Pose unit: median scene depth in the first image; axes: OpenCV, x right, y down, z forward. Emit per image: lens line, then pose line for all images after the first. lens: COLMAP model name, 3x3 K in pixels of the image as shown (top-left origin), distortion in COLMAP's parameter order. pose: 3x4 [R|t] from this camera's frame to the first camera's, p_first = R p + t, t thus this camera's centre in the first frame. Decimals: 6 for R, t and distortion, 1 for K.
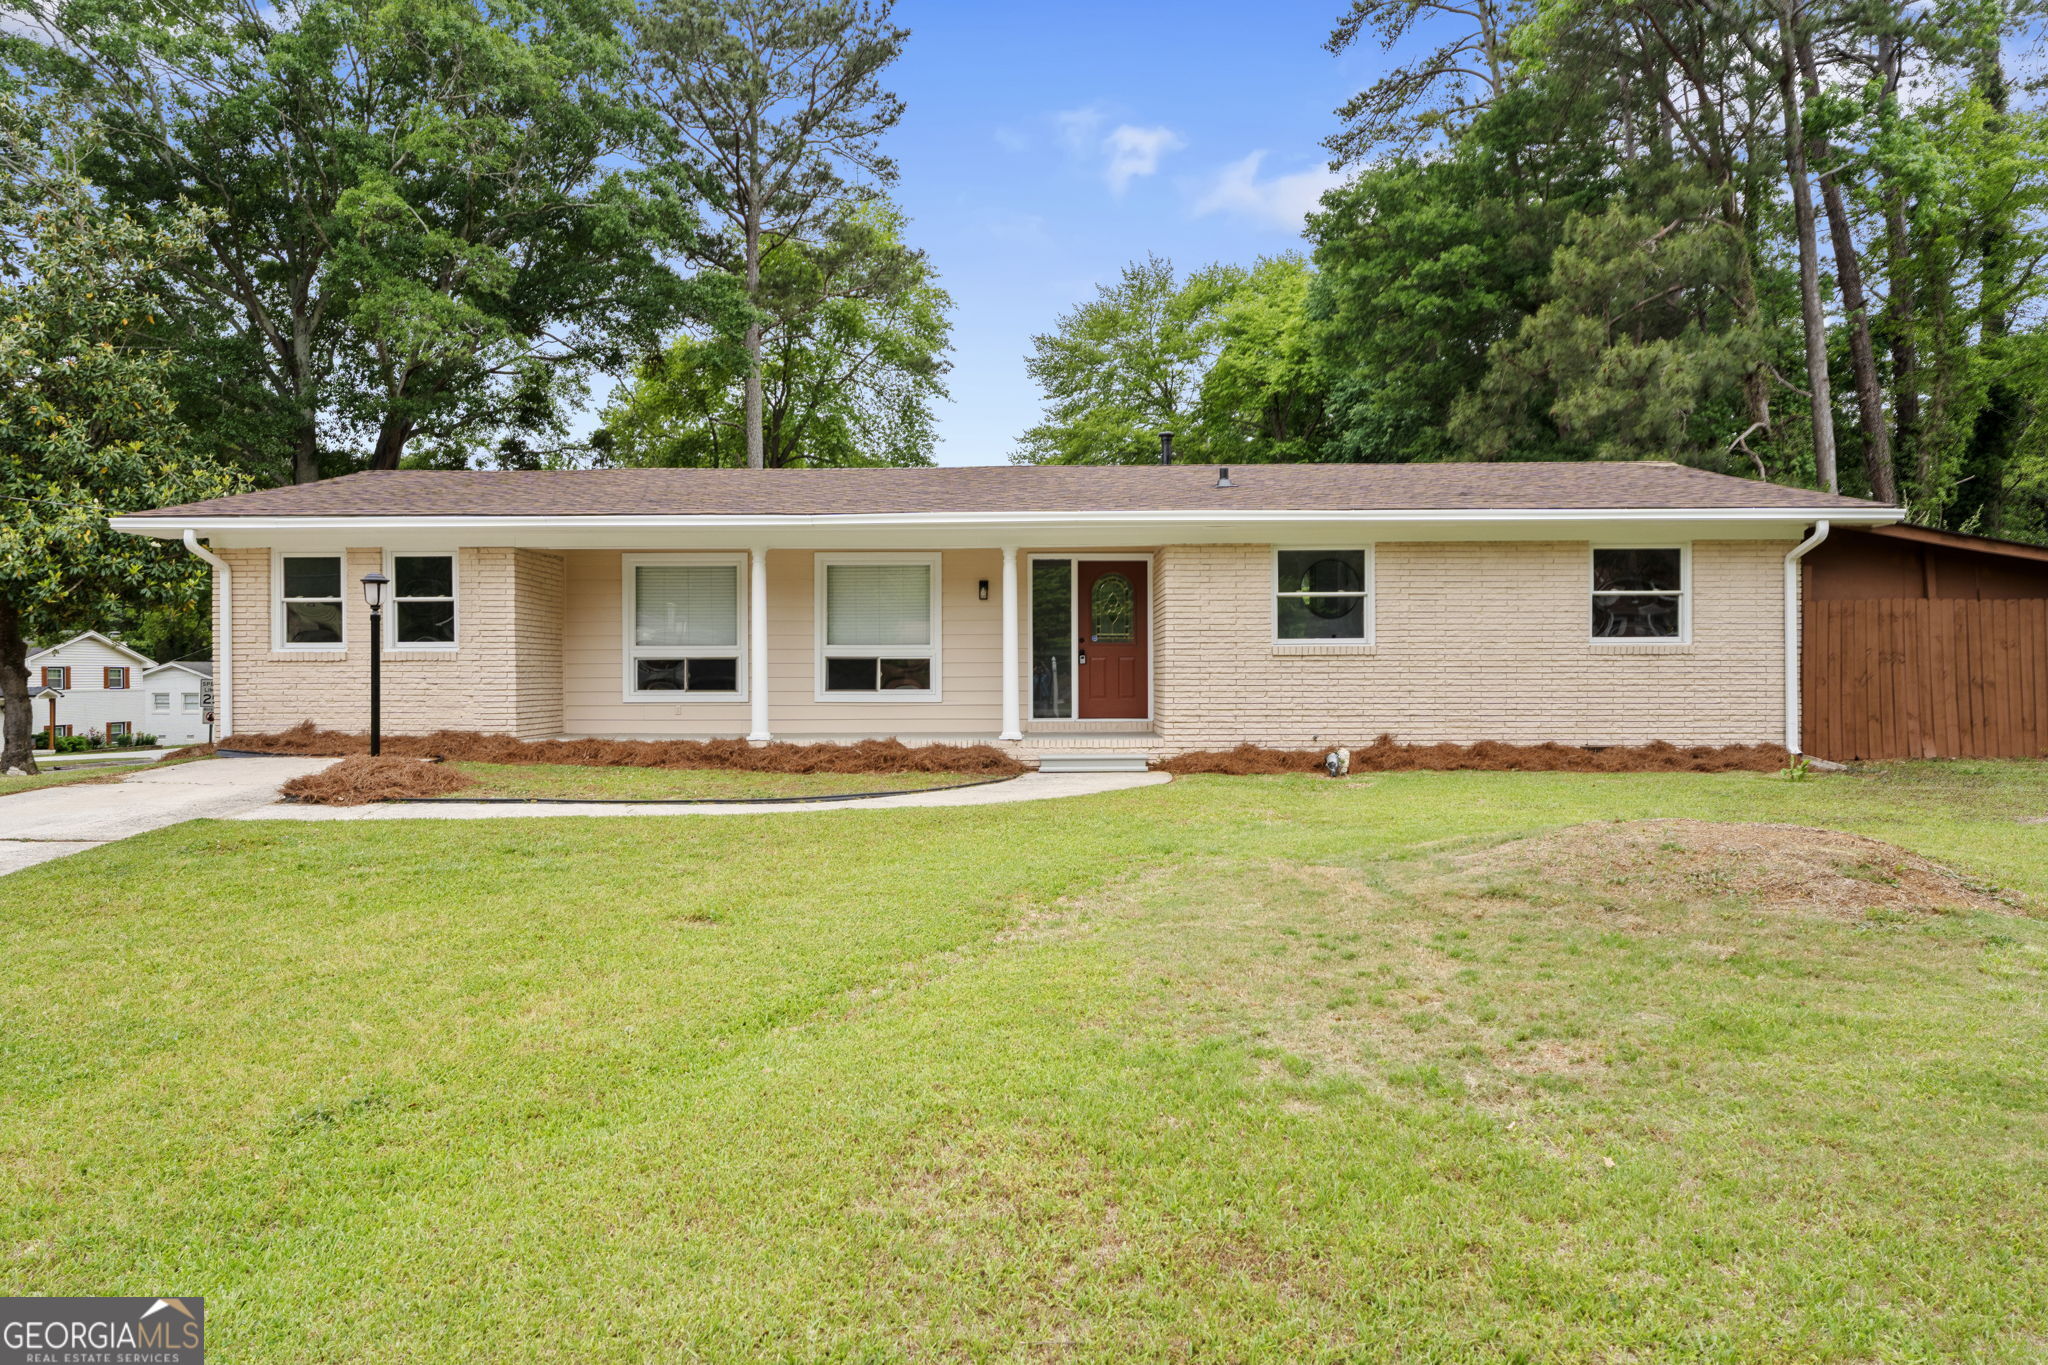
lens RADIAL K [[929.6, 0, 1024.0], [0, 929.6, 682.5], [0, 0, 1]] dist [0.028043, -0.000380]
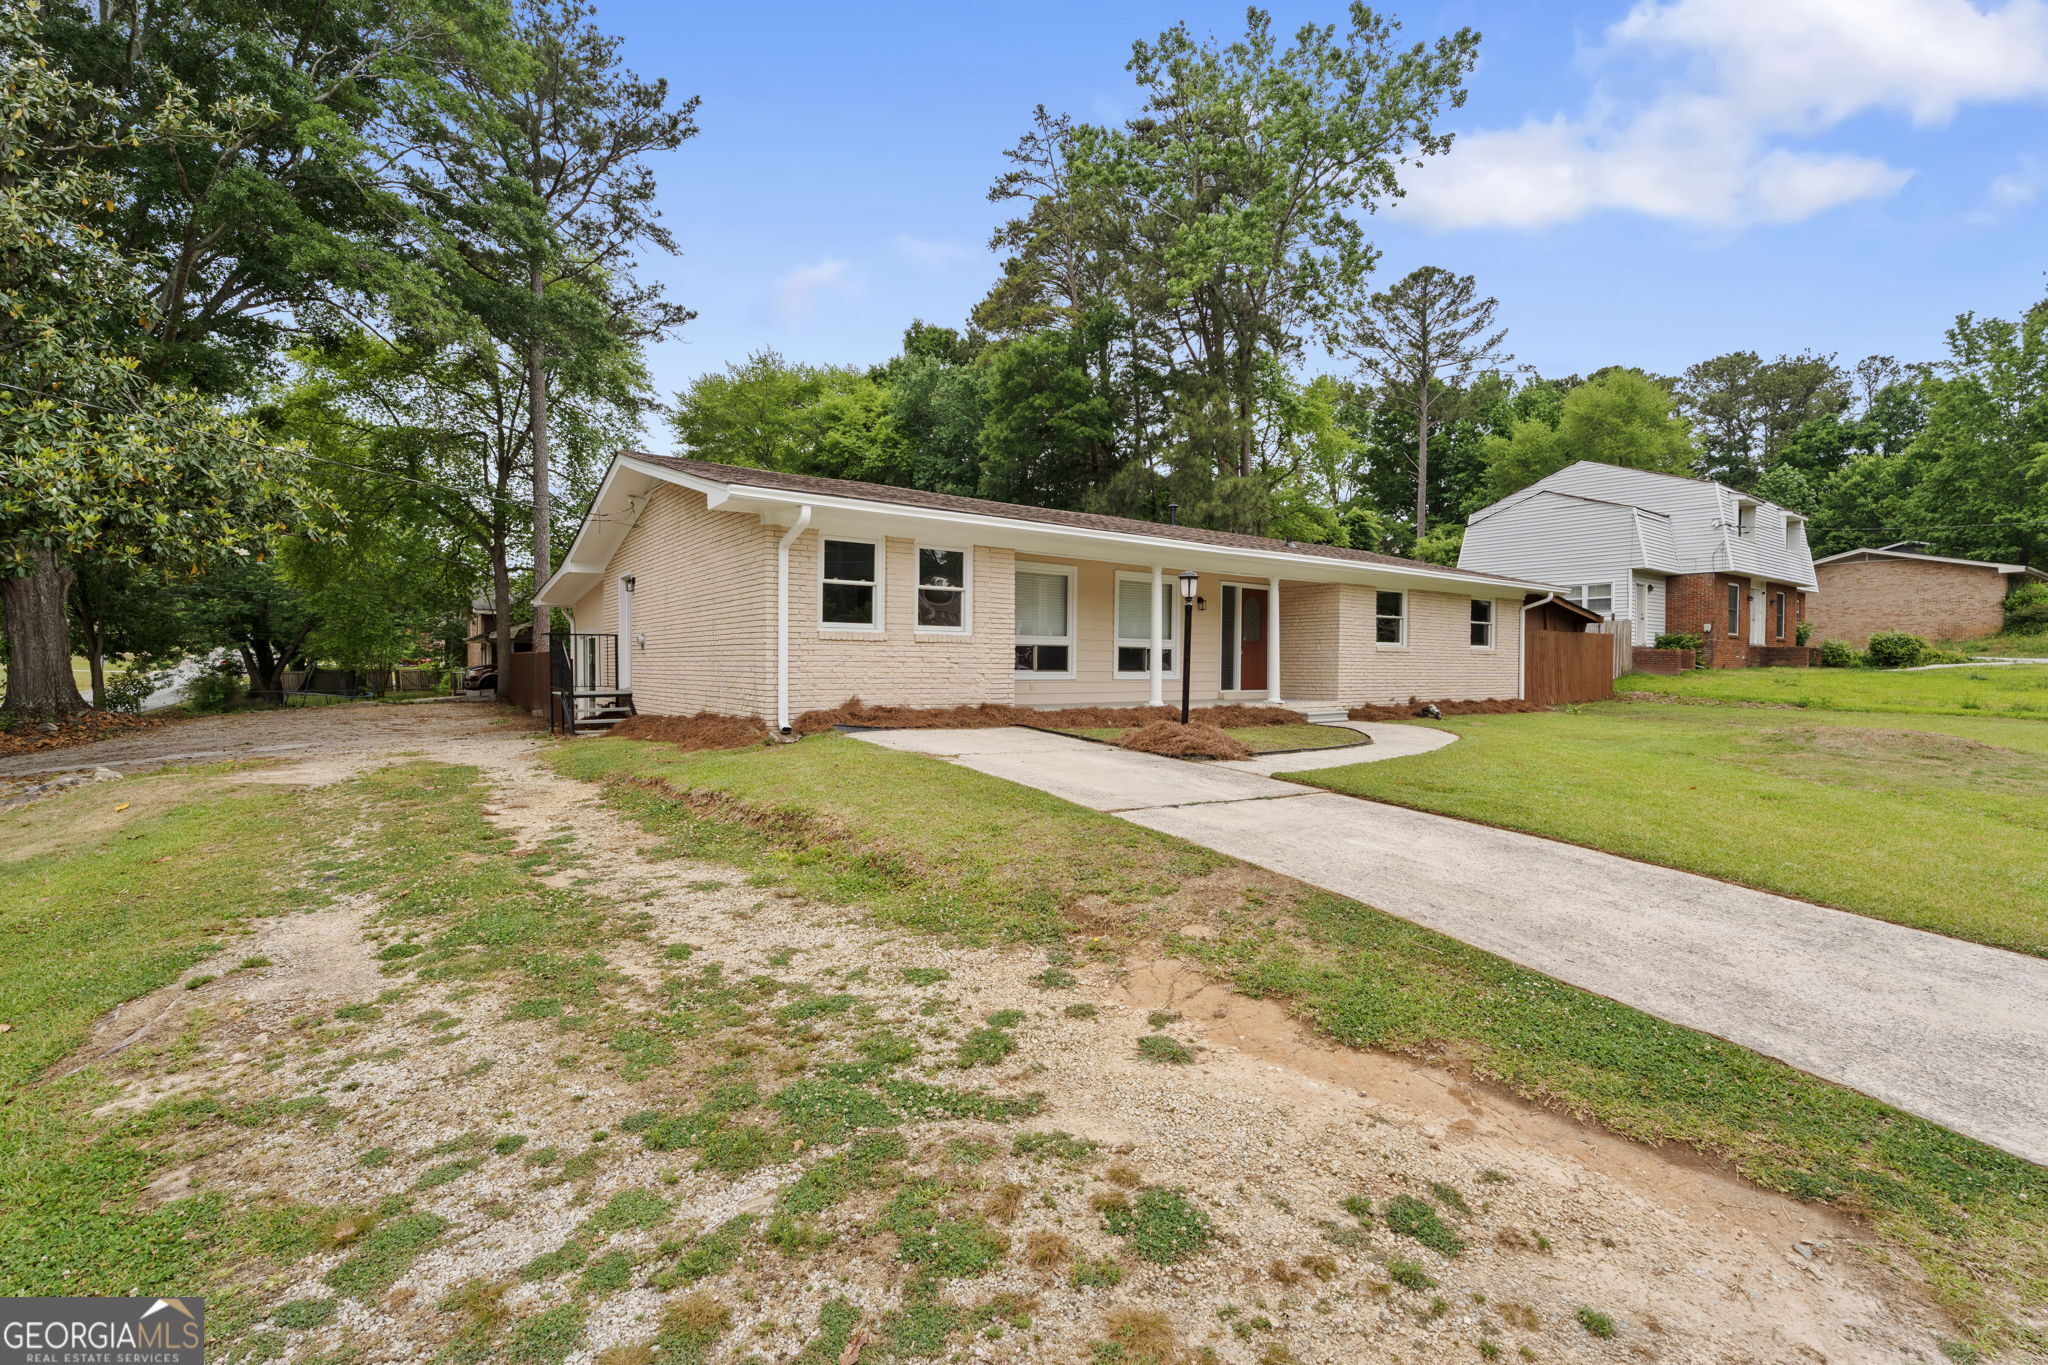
lens RADIAL K [[929.6, 0, 1024.0], [0, 929.6, 682.5], [0, 0, 1]] dist [0.028043, -0.000380]
pose [[0.783621, -0.002033, 0.621235, -1.245506], [-0.011282, 0.999783, 0.017503, 0.003625], [-0.621136, -0.020725, 0.783429, 0.060800]]
